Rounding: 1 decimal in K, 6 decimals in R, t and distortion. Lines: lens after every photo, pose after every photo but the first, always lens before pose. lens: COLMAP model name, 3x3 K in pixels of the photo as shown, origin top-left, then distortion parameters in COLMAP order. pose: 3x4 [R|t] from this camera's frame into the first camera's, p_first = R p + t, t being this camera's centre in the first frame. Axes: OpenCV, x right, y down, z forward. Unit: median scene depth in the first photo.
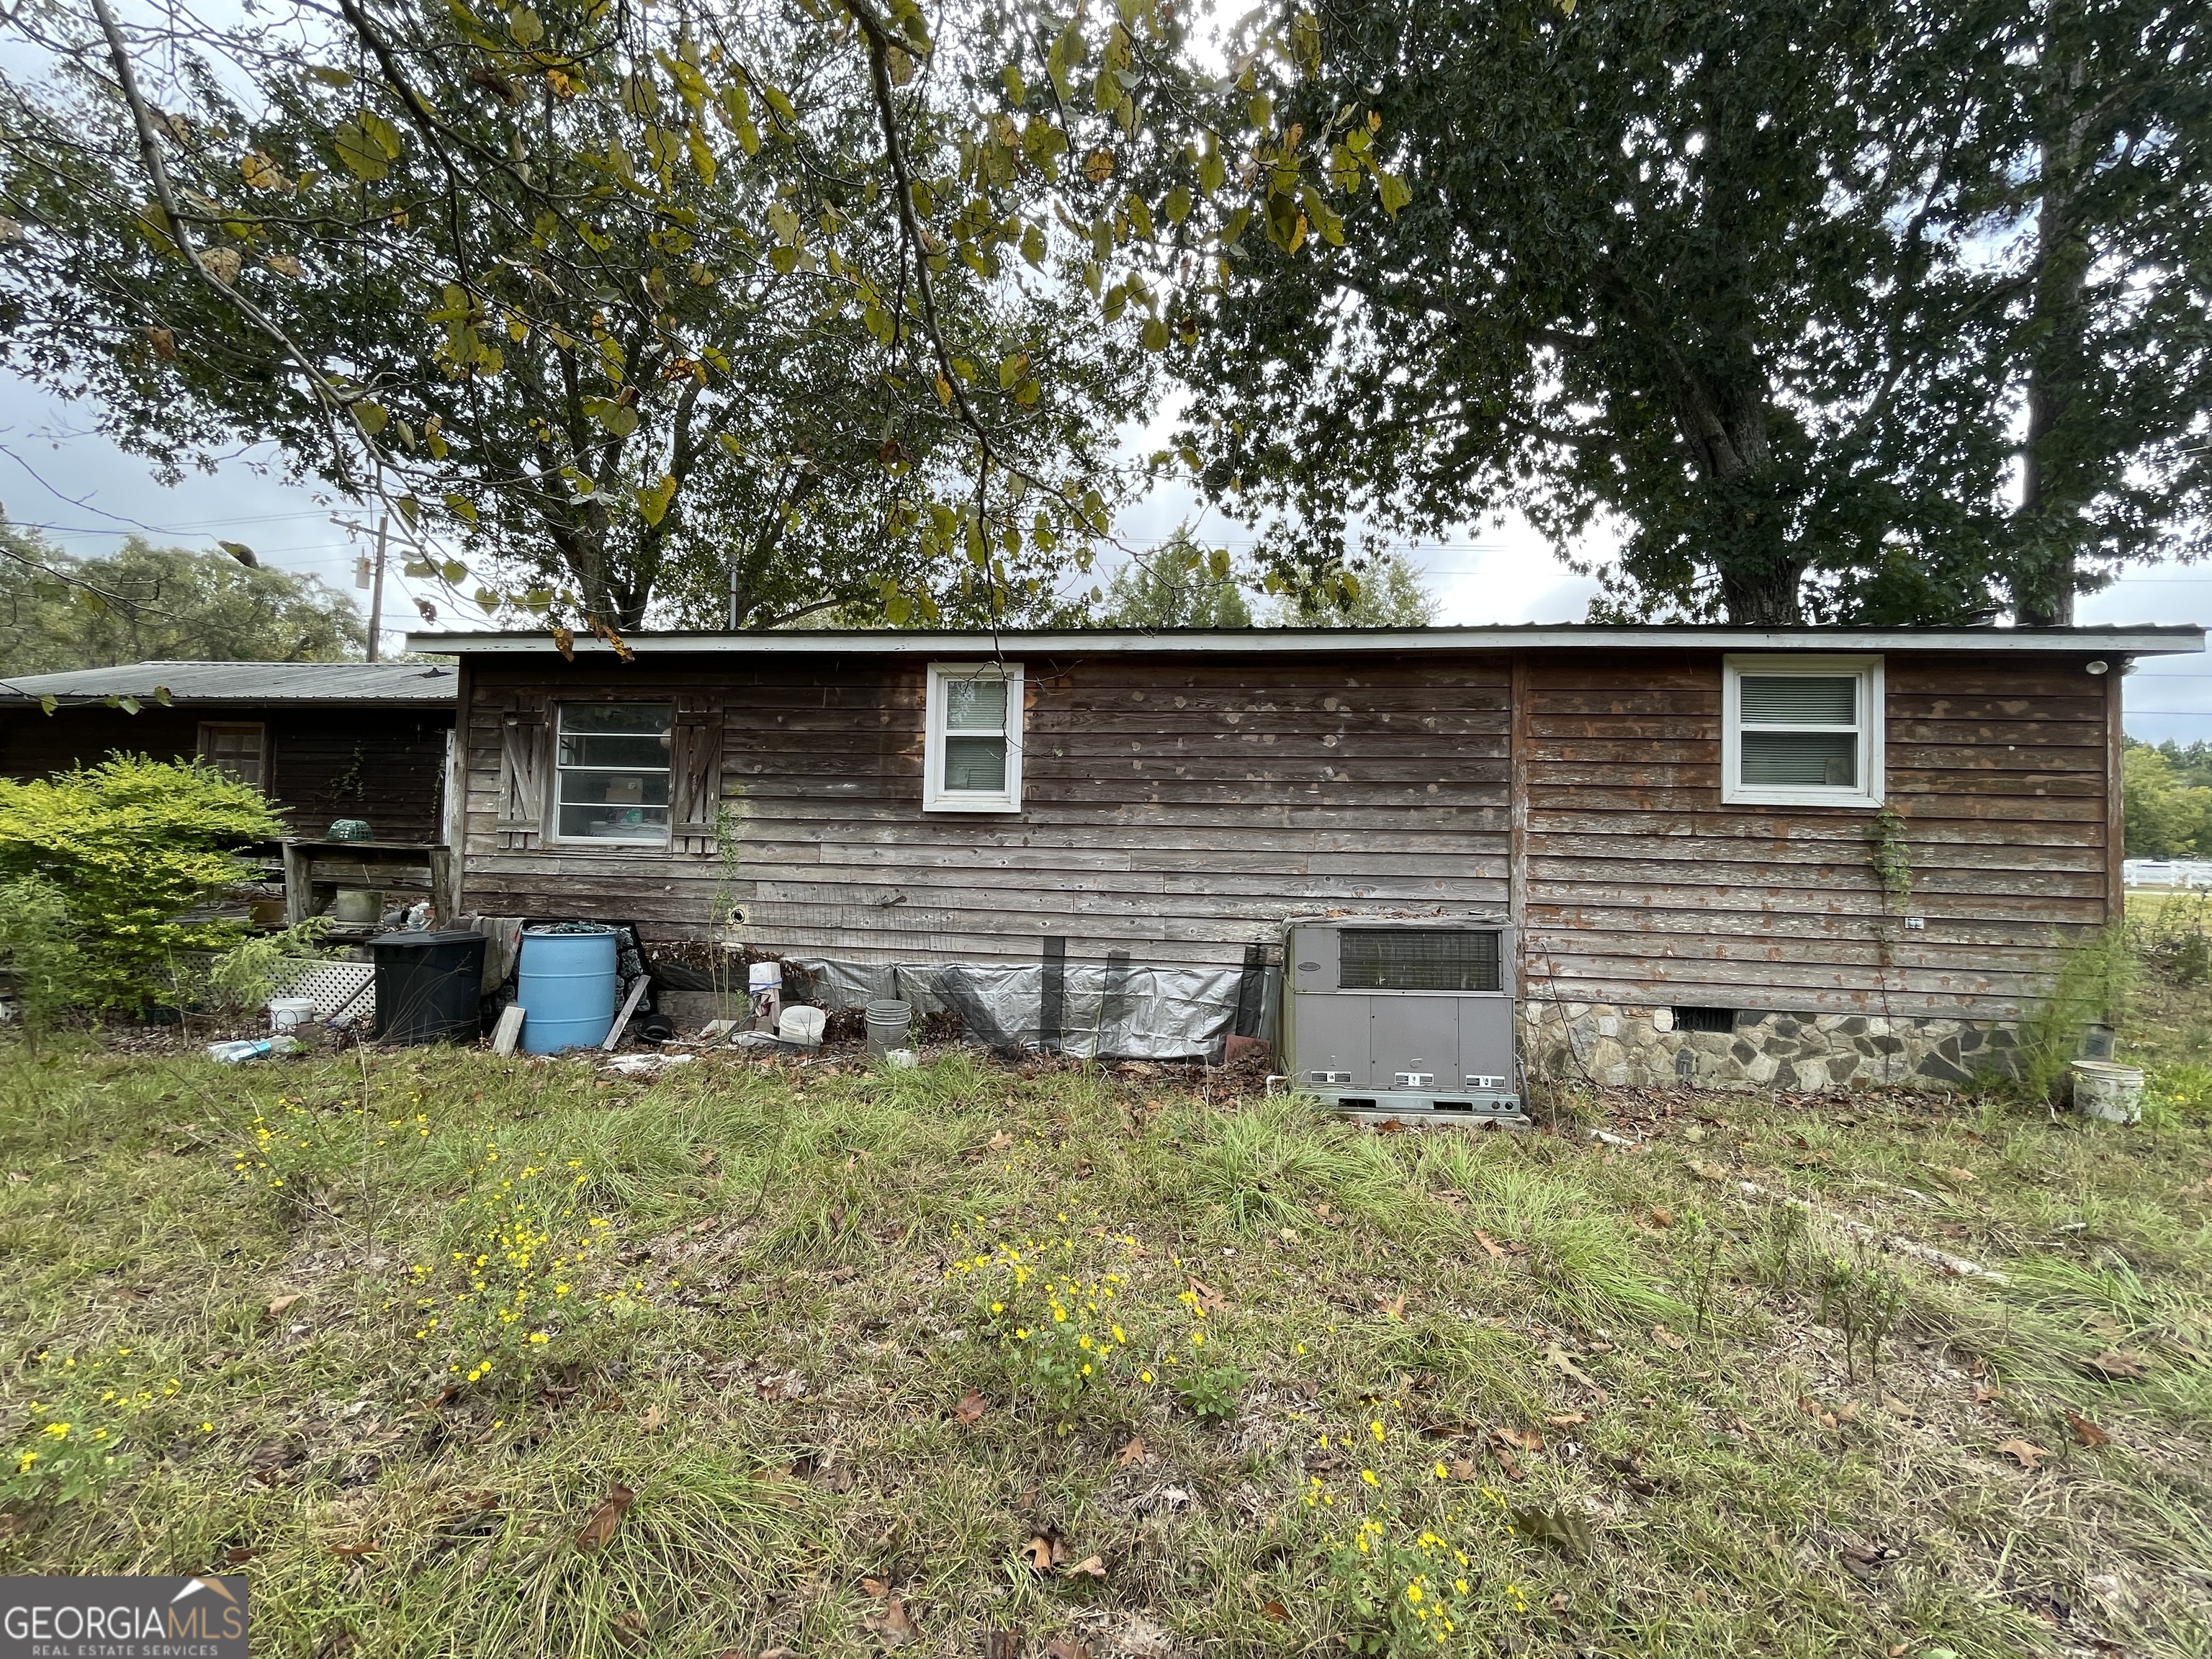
lens RADIAL K [[904.4, 0, 1106.0], [0, 904.4, 829.5], [0, 0, 1]] dist [-0.001522, -0.000431]
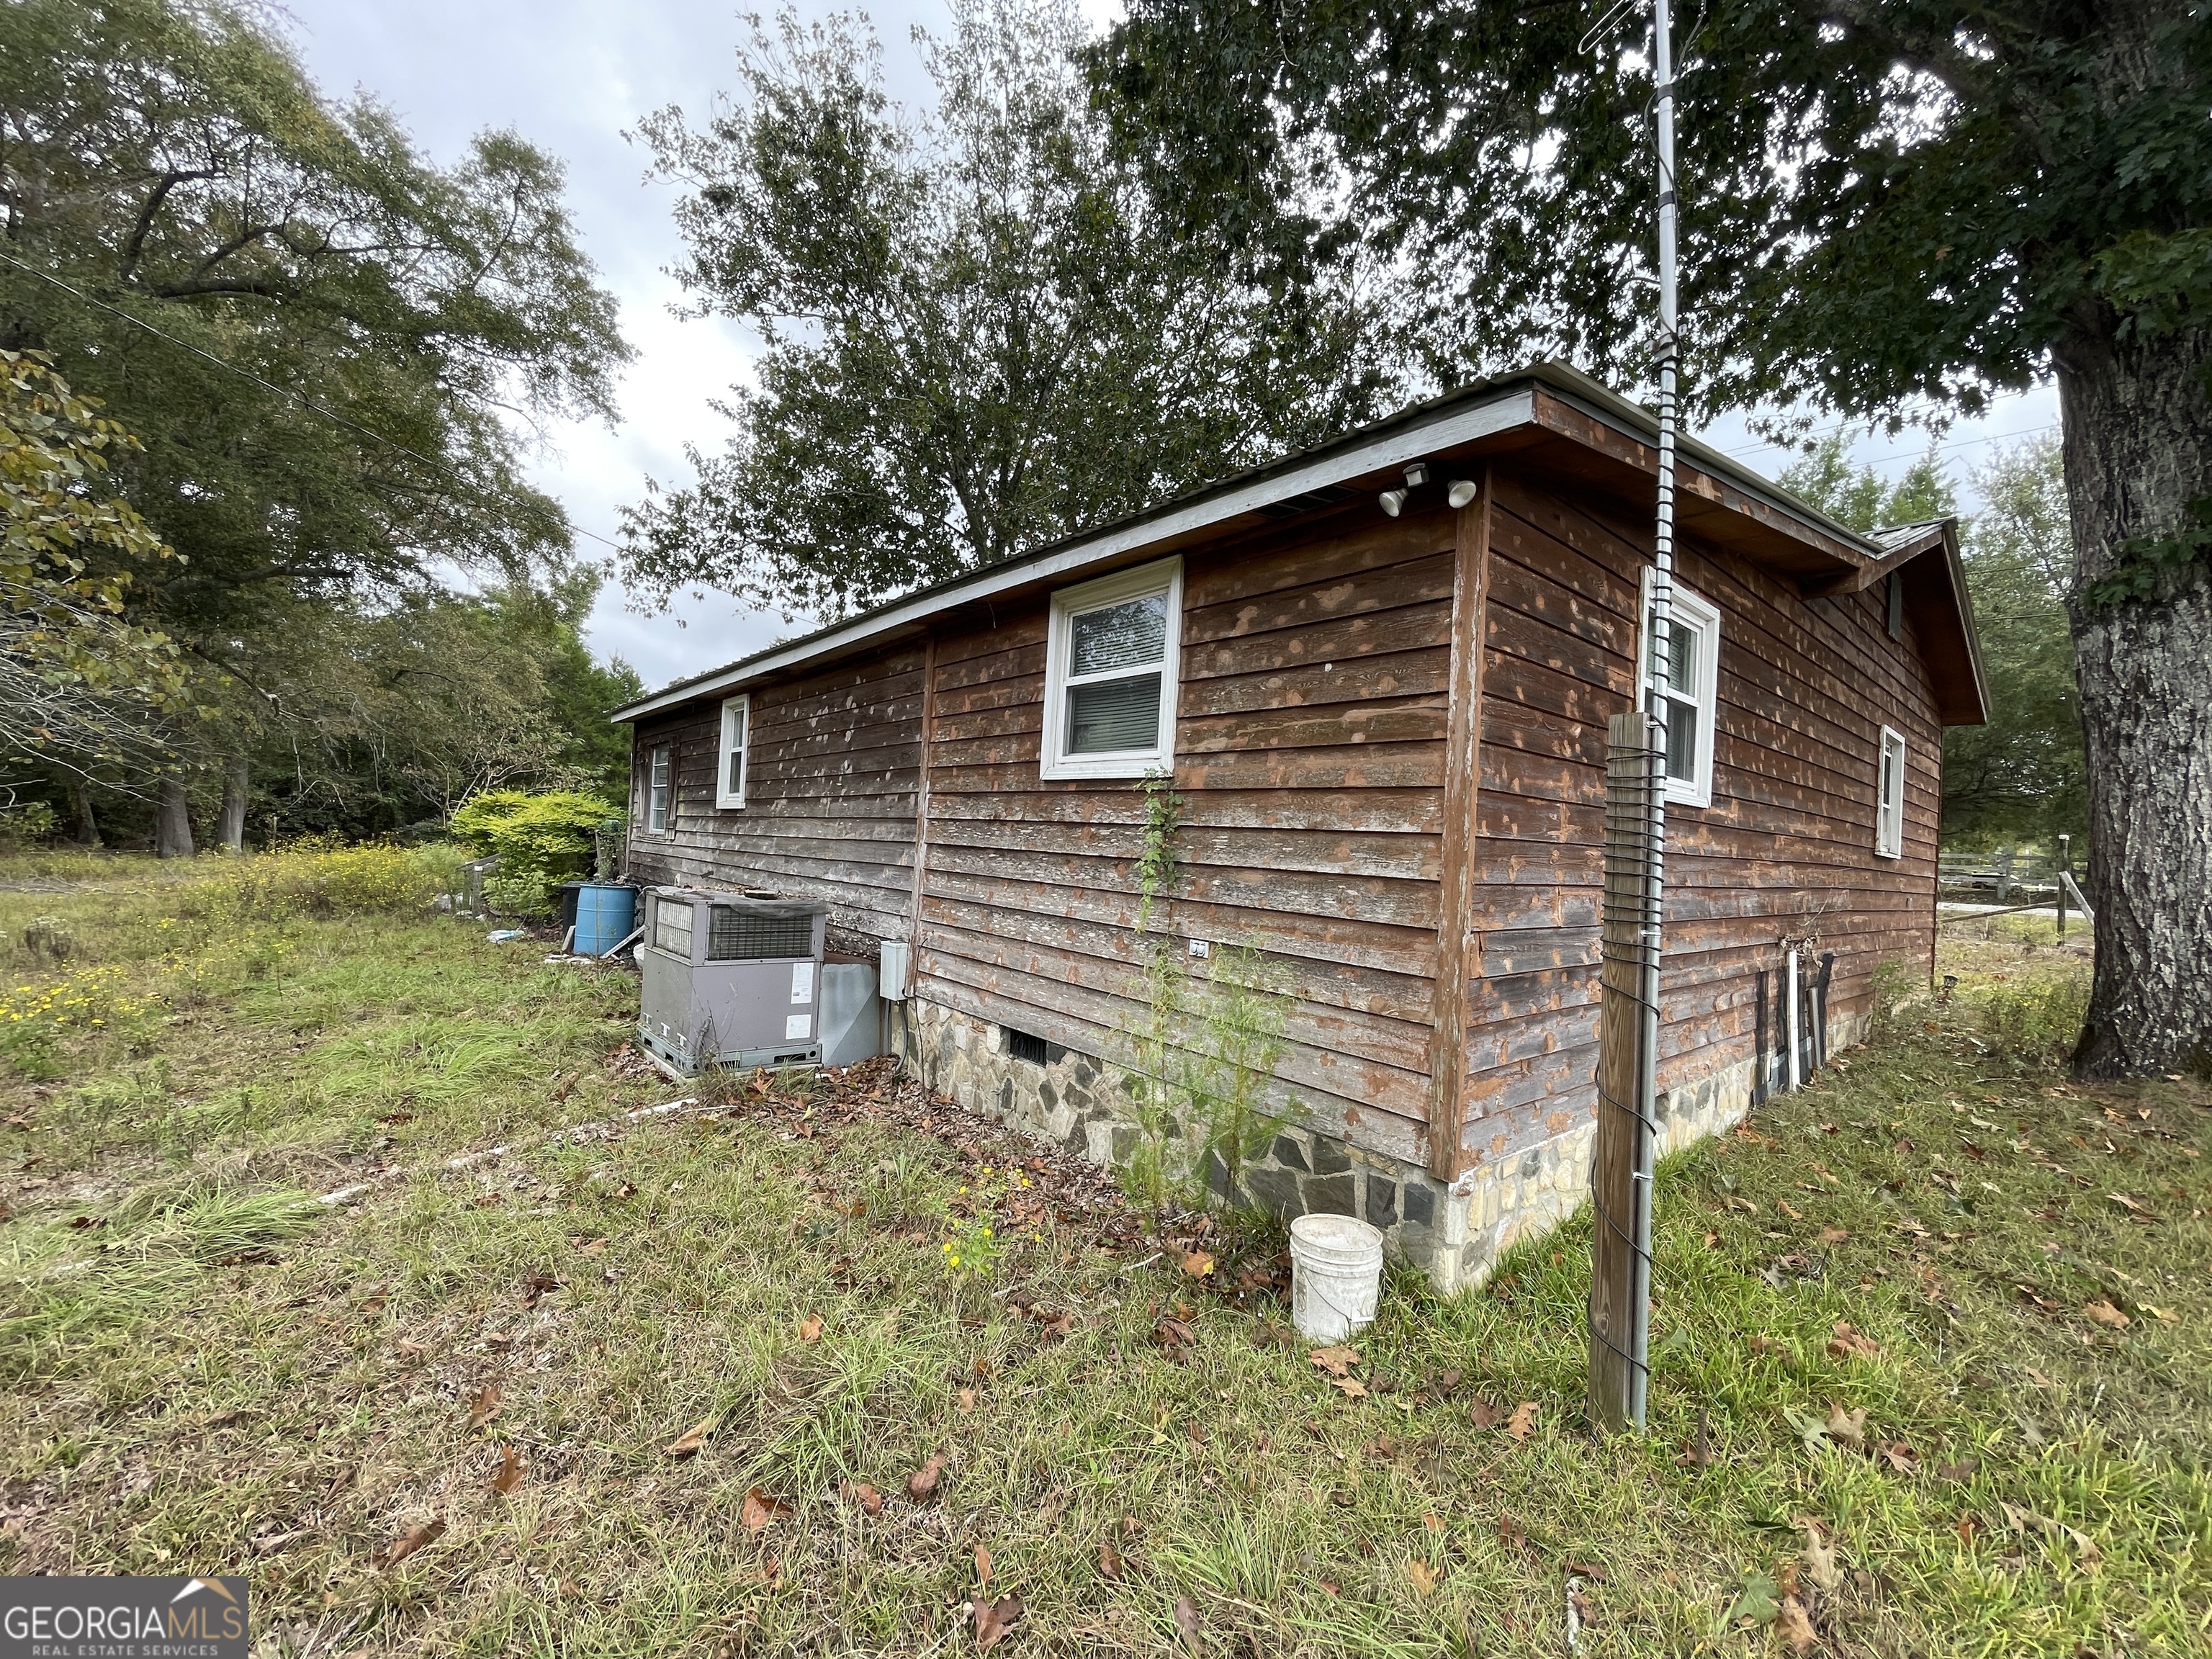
lens RADIAL K [[904.4, 0, 1106.0], [0, 904.4, 829.5], [0, 0, 1]] dist [-0.001522, -0.000431]
pose [[0.719536, -0.001830, -0.694453, 1.280961], [-0.009788, 0.999870, -0.012777, 0.024775], [0.694386, 0.015990, 0.719425, 0.462730]]
